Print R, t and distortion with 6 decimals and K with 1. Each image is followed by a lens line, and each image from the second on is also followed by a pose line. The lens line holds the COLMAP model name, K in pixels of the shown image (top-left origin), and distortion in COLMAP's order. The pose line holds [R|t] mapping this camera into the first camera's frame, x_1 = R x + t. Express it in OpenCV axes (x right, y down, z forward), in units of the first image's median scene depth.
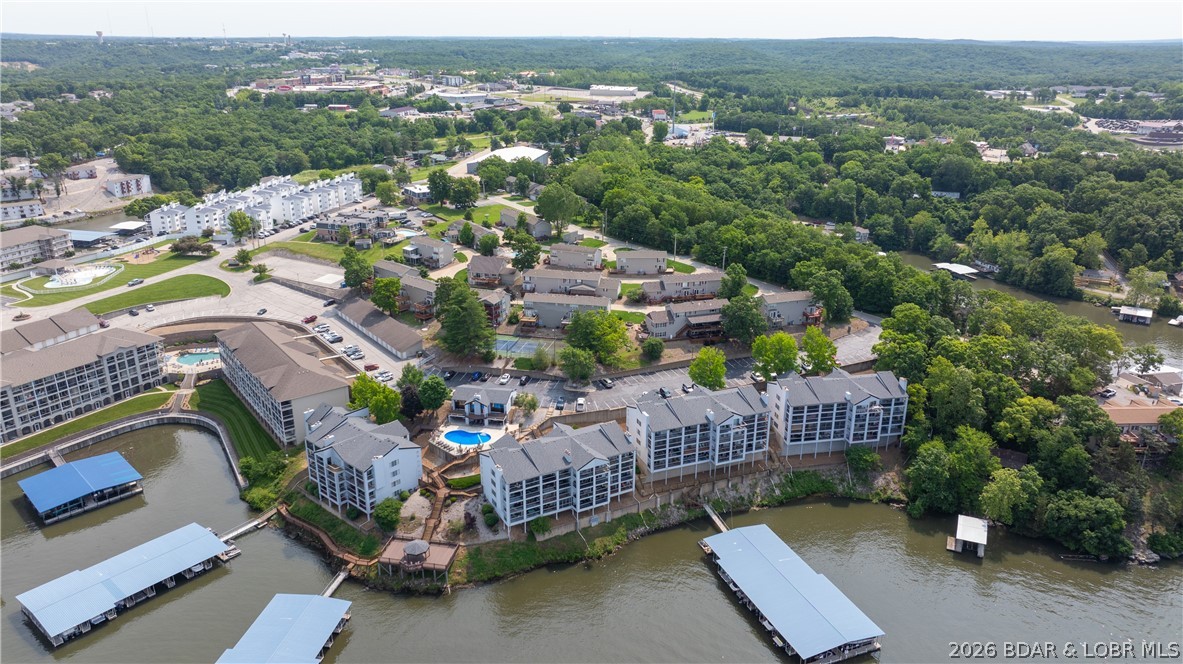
lens RADIAL K [[824.5, 0, 596.4], [0, 824.5, 328.8], [0, 0, 1]] dist [-0.017710, 0.017056]
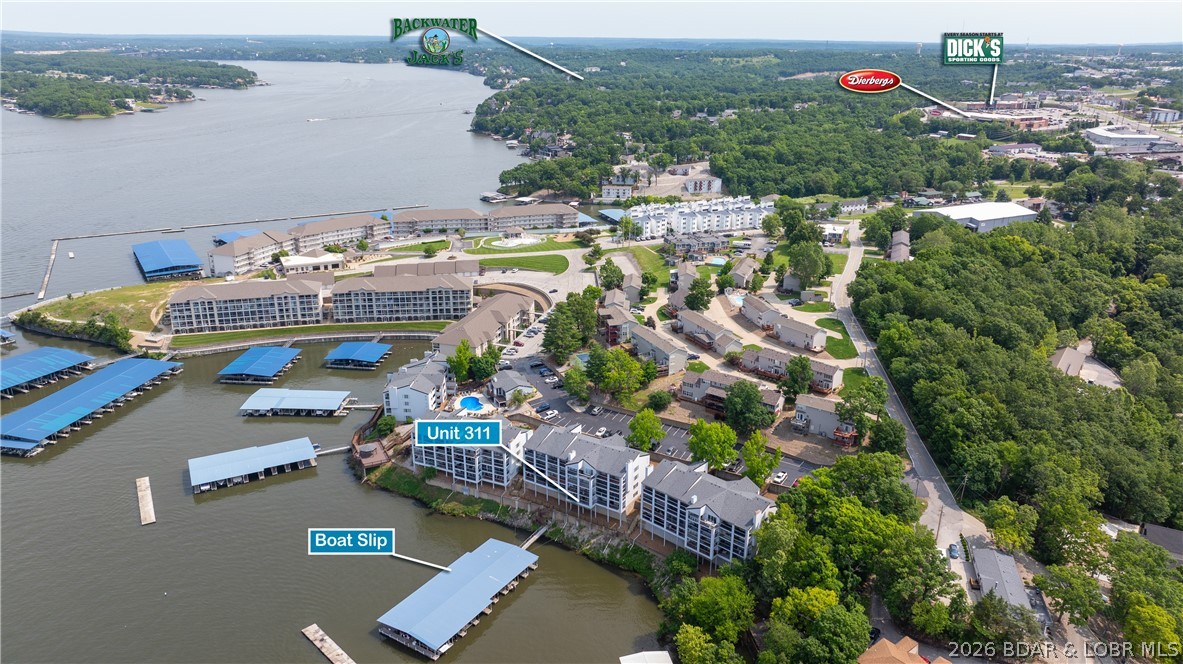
lens RADIAL K [[824.5, 0, 593.3], [0, 824.5, 330.5], [0, 0, 1]] dist [-0.017710, 0.017056]
pose [[0.593560, 0.267887, -0.758896, 1.022589], [-0.271327, 0.954378, 0.124677, -0.219562], [0.757673, 0.131905, 0.639166, 0.295879]]
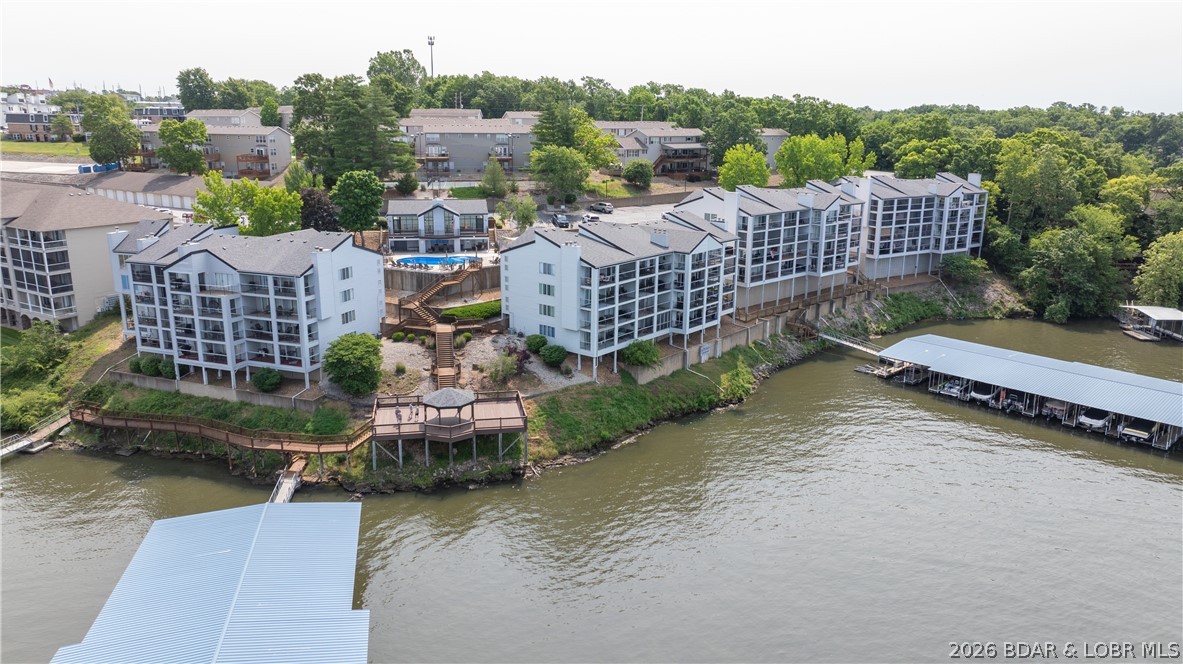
lens RADIAL K [[824.5, 0, 591.7], [0, 824.5, 338.8], [0, 0, 1]] dist [-0.017710, 0.017056]
pose [[0.931649, -0.089137, 0.352256, -0.283532], [0.116645, 0.991501, -0.057609, 0.247093], [-0.344127, 0.094761, 0.934129, 0.474633]]
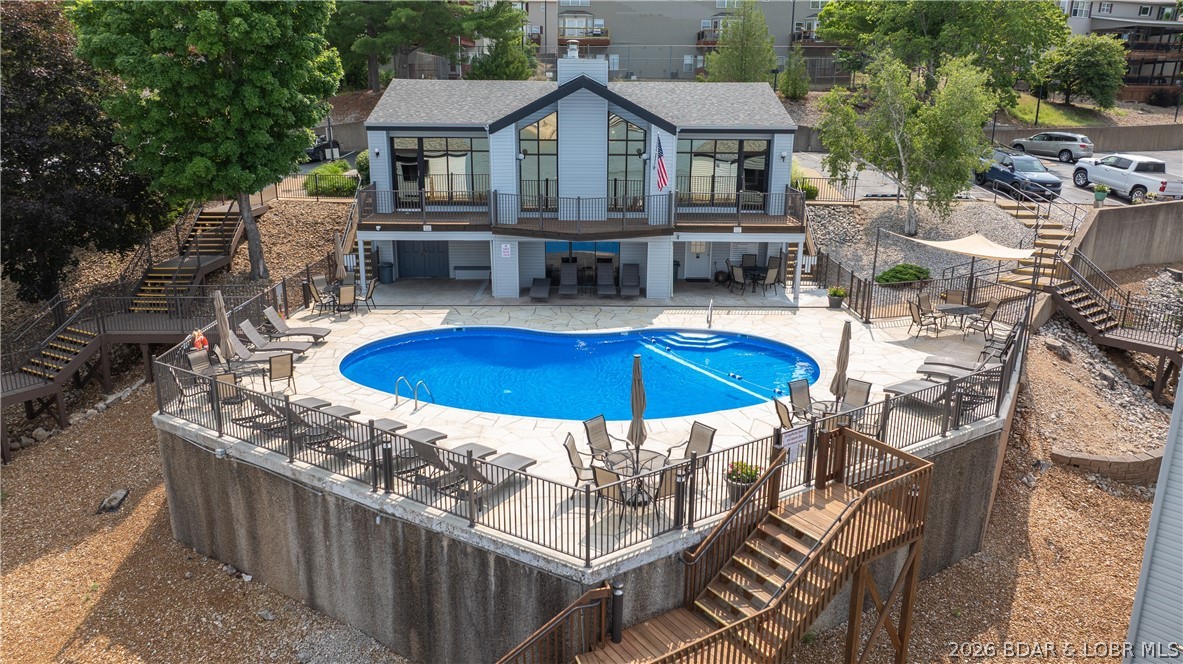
lens RADIAL K [[824.5, 0, 589.6], [0, 824.5, 334.4], [0, 0, 1]] dist [-0.017710, 0.017056]
pose [[0.979806, -0.052261, 0.193002, -0.188036], [0.064501, 0.996249, -0.057686, 0.144040], [-0.189263, 0.068969, 0.979501, 0.969355]]
